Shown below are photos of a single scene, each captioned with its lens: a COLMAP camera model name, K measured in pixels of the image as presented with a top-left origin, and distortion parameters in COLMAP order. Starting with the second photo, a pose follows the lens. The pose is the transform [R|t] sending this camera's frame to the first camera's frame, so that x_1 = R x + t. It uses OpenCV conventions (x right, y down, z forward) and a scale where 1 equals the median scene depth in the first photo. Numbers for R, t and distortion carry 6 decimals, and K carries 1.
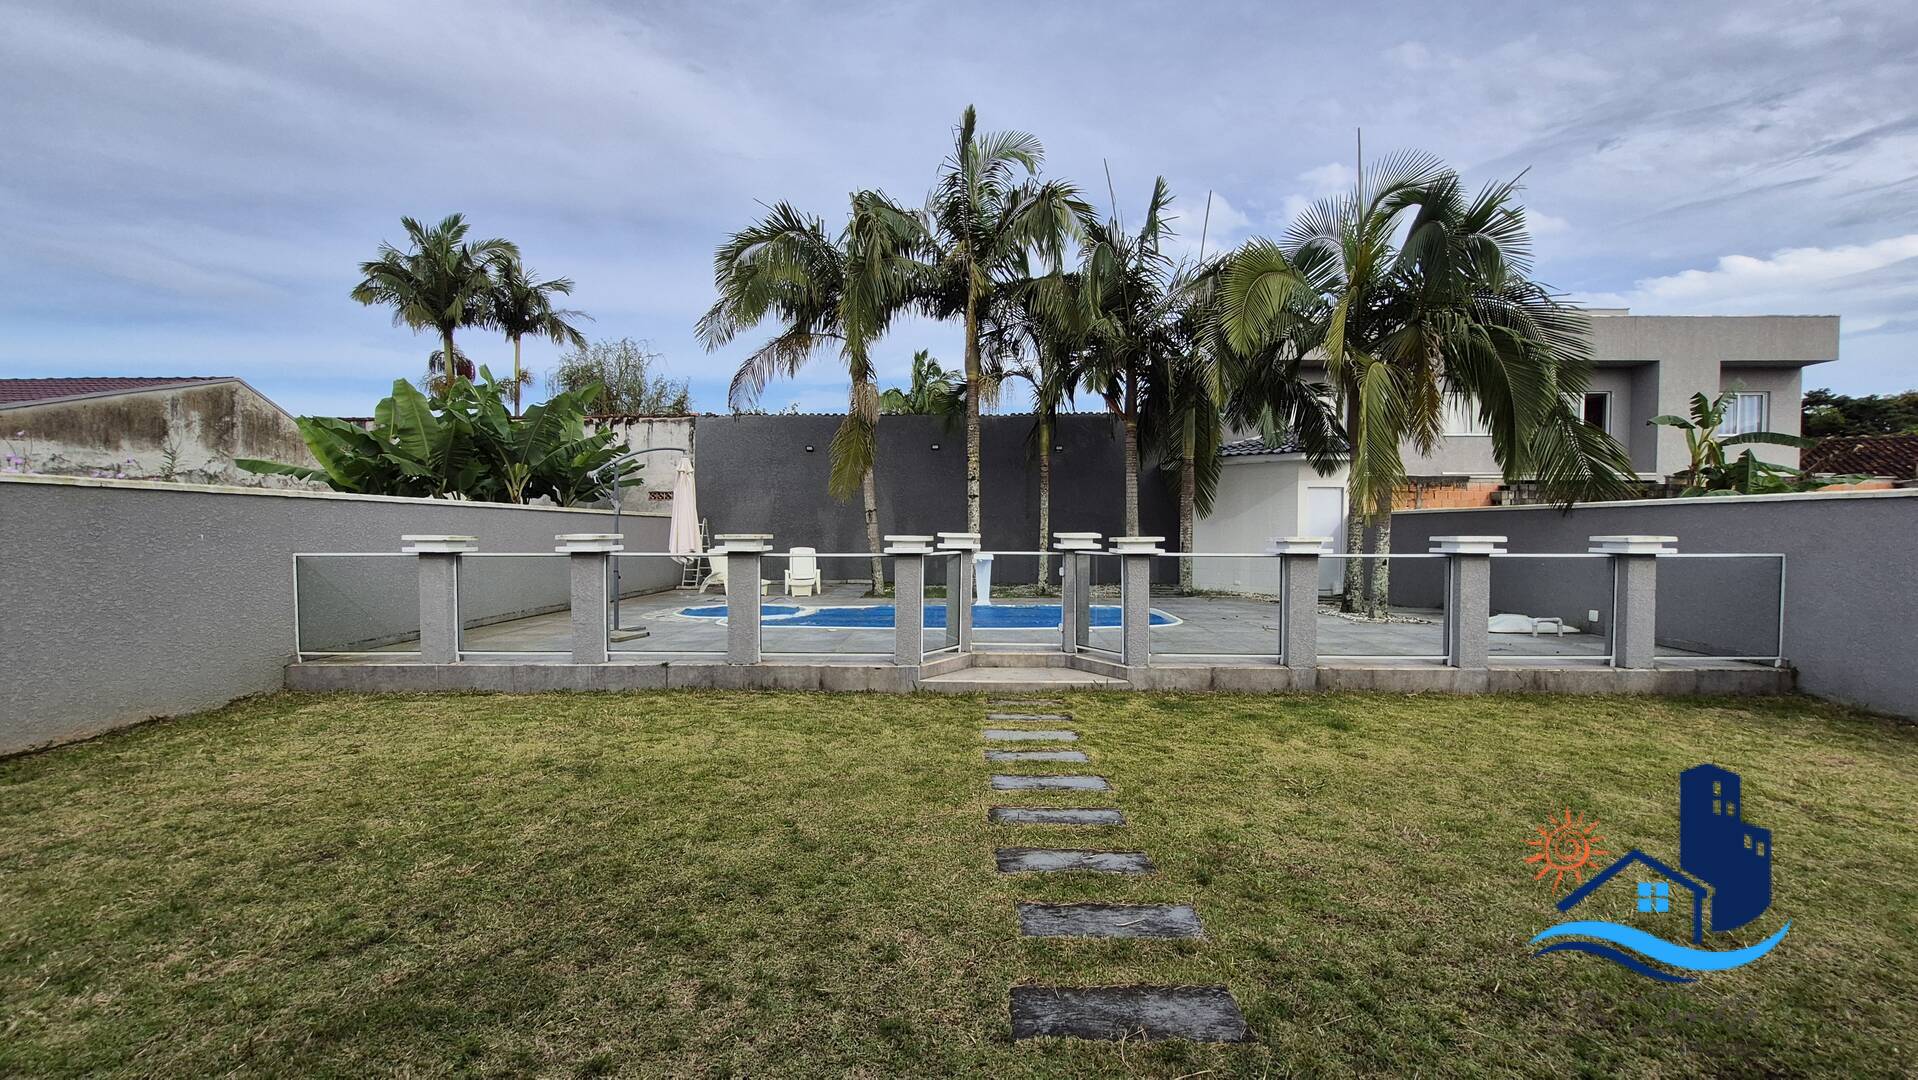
lens RADIAL K [[755.3, 0, 954.7], [0, 755.3, 552.9], [0, 0, 1]] dist [0.000386, -0.000249]
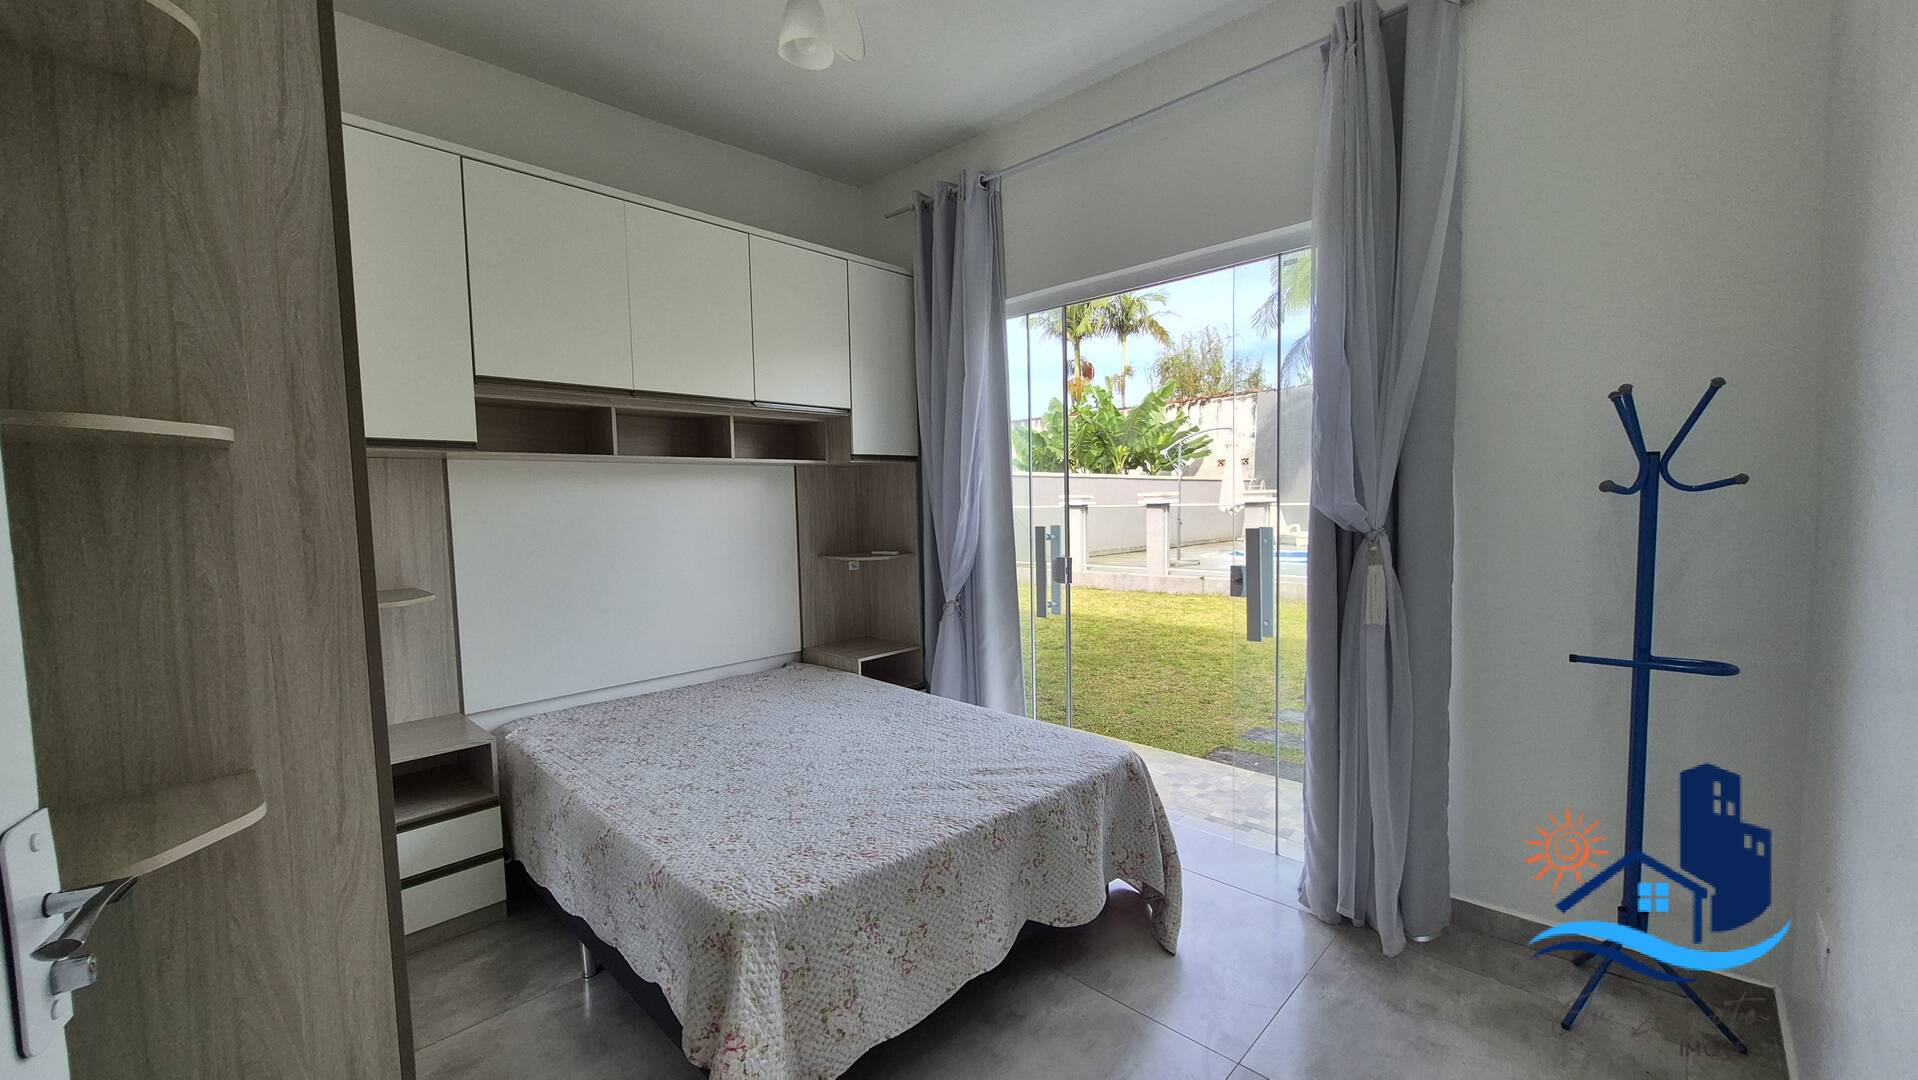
lens RADIAL K [[748.1, 0, 954.6], [0, 748.1, 547.8], [0, 0, 1]] dist [-0.003567, -0.000595]
pose [[0.732784, 0.029740, -0.679811, 0.153827], [-0.002023, 0.999135, 0.041529, 0.015770], [0.680459, -0.029056, 0.732210, -0.245877]]
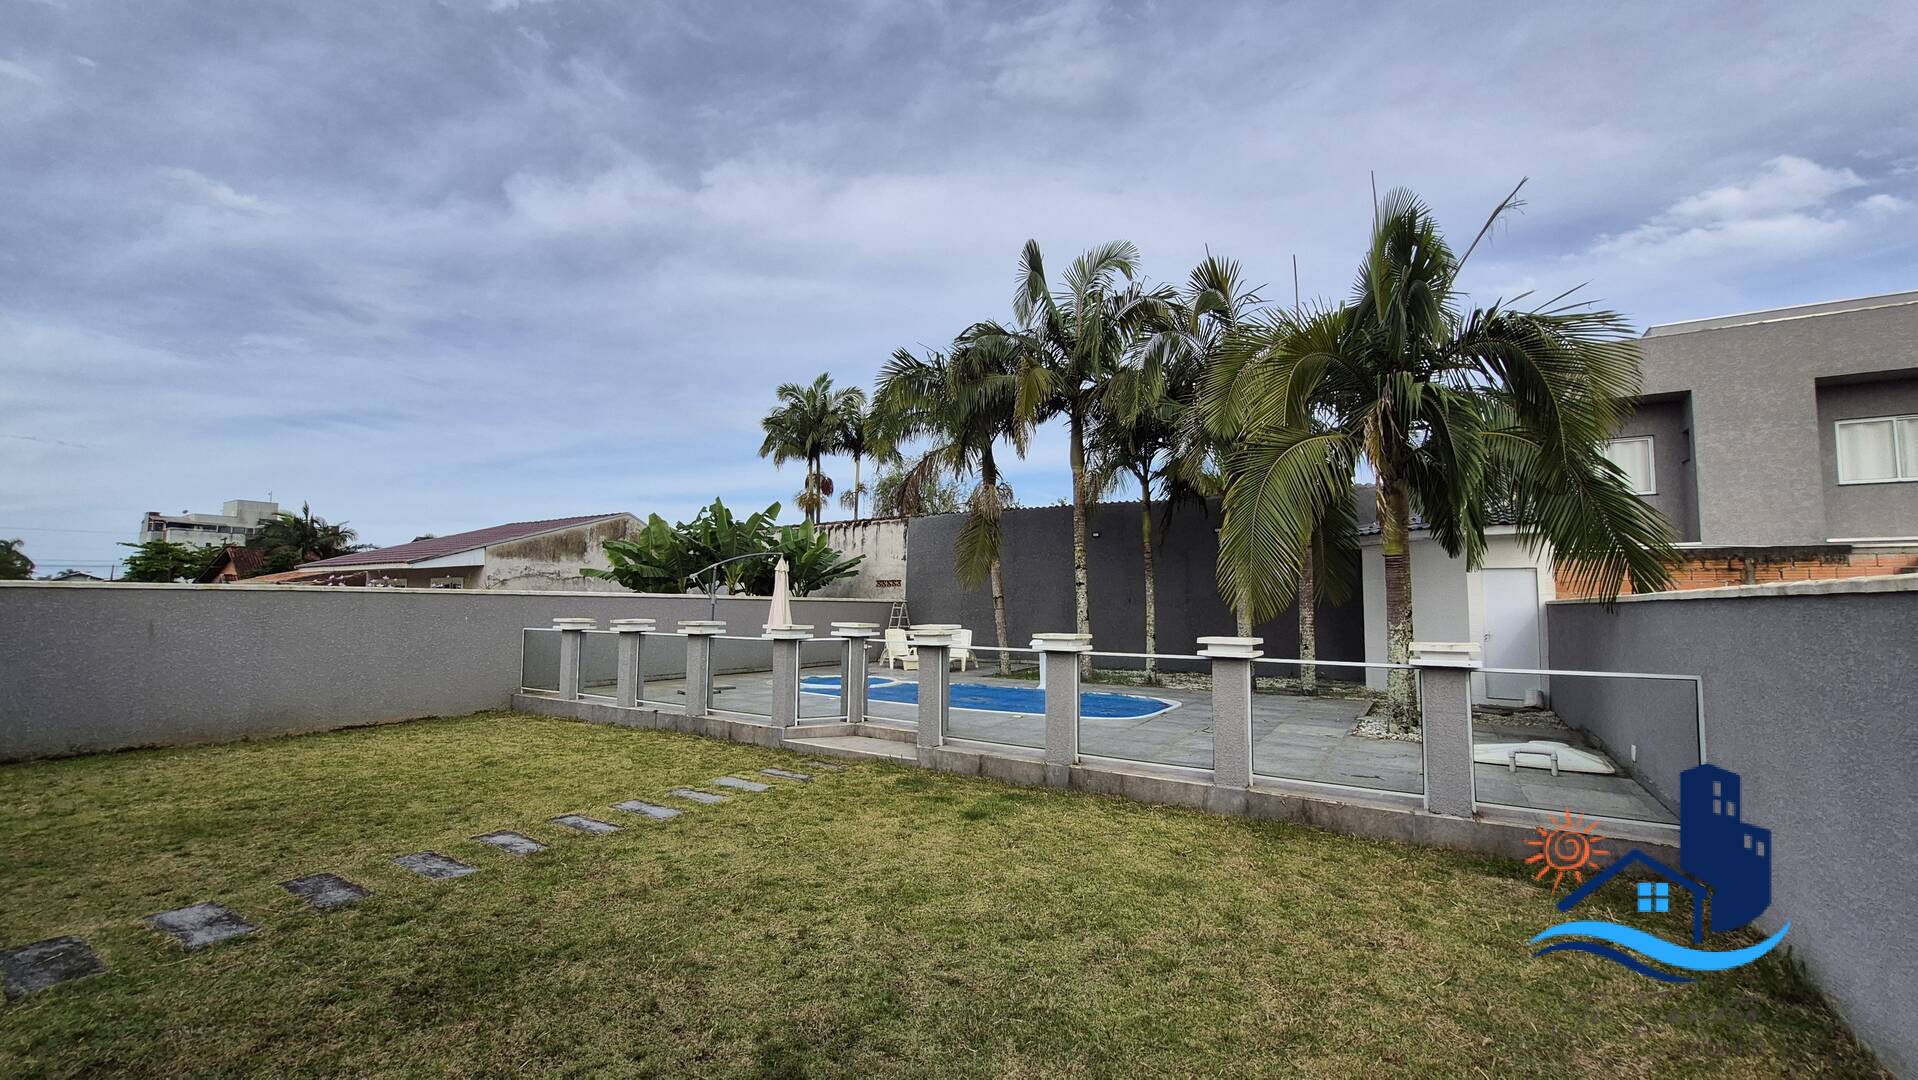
lens RADIAL K [[748.1, 0, 954.6], [0, 748.1, 547.8], [0, 0, 1]] dist [-0.003567, -0.000595]
pose [[0.858298, -0.031803, -0.512165, 0.499494], [-0.023744, 0.994547, -0.101548, -0.018626], [0.512602, 0.099319, 0.852863, 0.024566]]
